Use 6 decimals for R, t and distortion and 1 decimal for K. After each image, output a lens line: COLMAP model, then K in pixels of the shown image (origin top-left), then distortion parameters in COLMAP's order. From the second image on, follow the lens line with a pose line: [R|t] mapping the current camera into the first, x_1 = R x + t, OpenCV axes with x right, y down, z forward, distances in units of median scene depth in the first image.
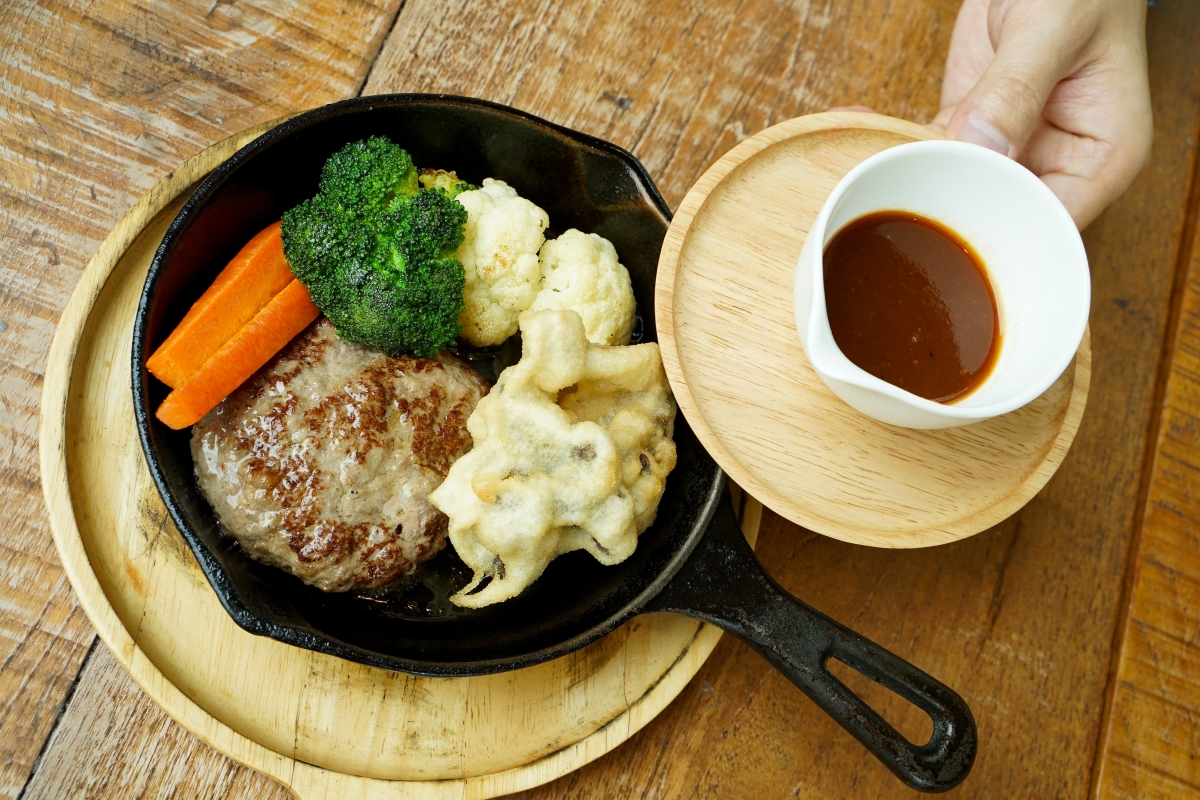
lens RADIAL K [[1281.4, 0, 600.0], [0, 1281.4, 400.0], [0, 0, 1]] dist [-0.008499, 0.001854]
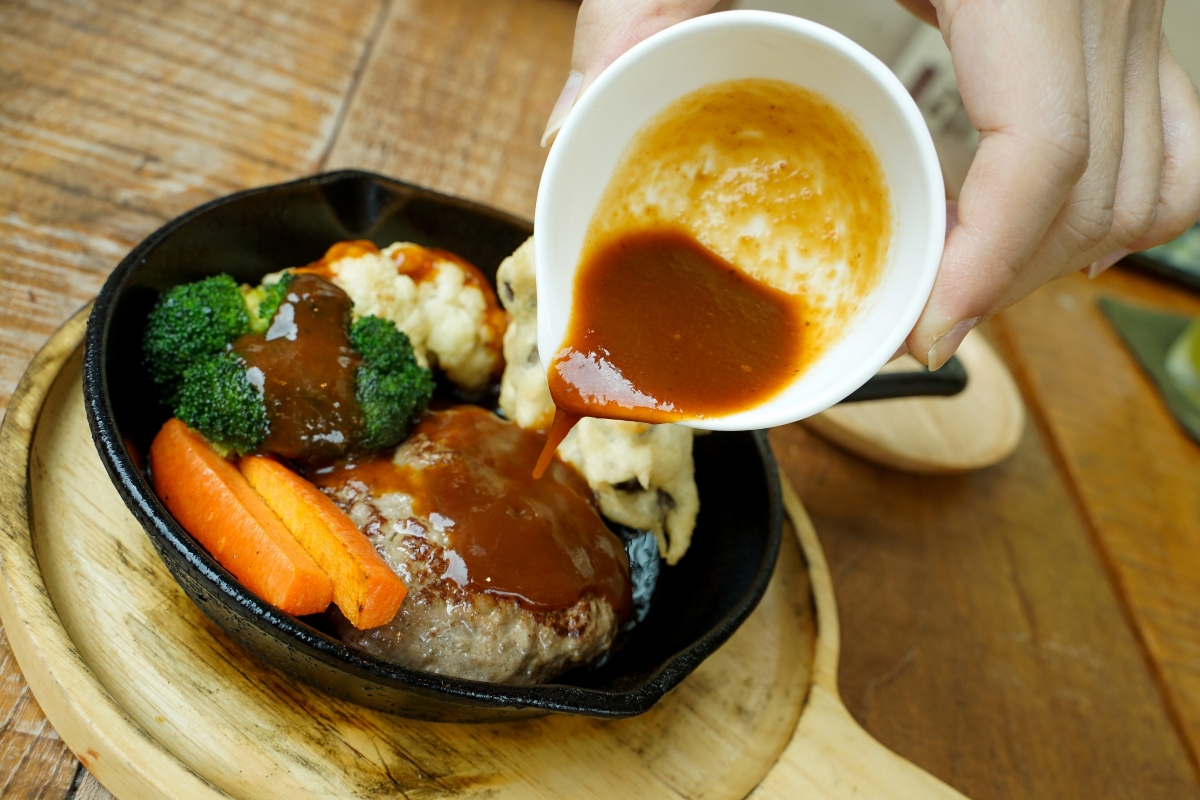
lens RADIAL K [[1113.0, 0, 600.0], [0, 1113.0, 400.0], [0, 0, 1]] dist [-0.183048, 0.380125]
pose [[0.508814, -0.634652, 0.581657, -0.511894], [0.716725, 0.686573, 0.122161, -0.049973], [-0.476880, 0.354730, 0.804209, 0.361368]]
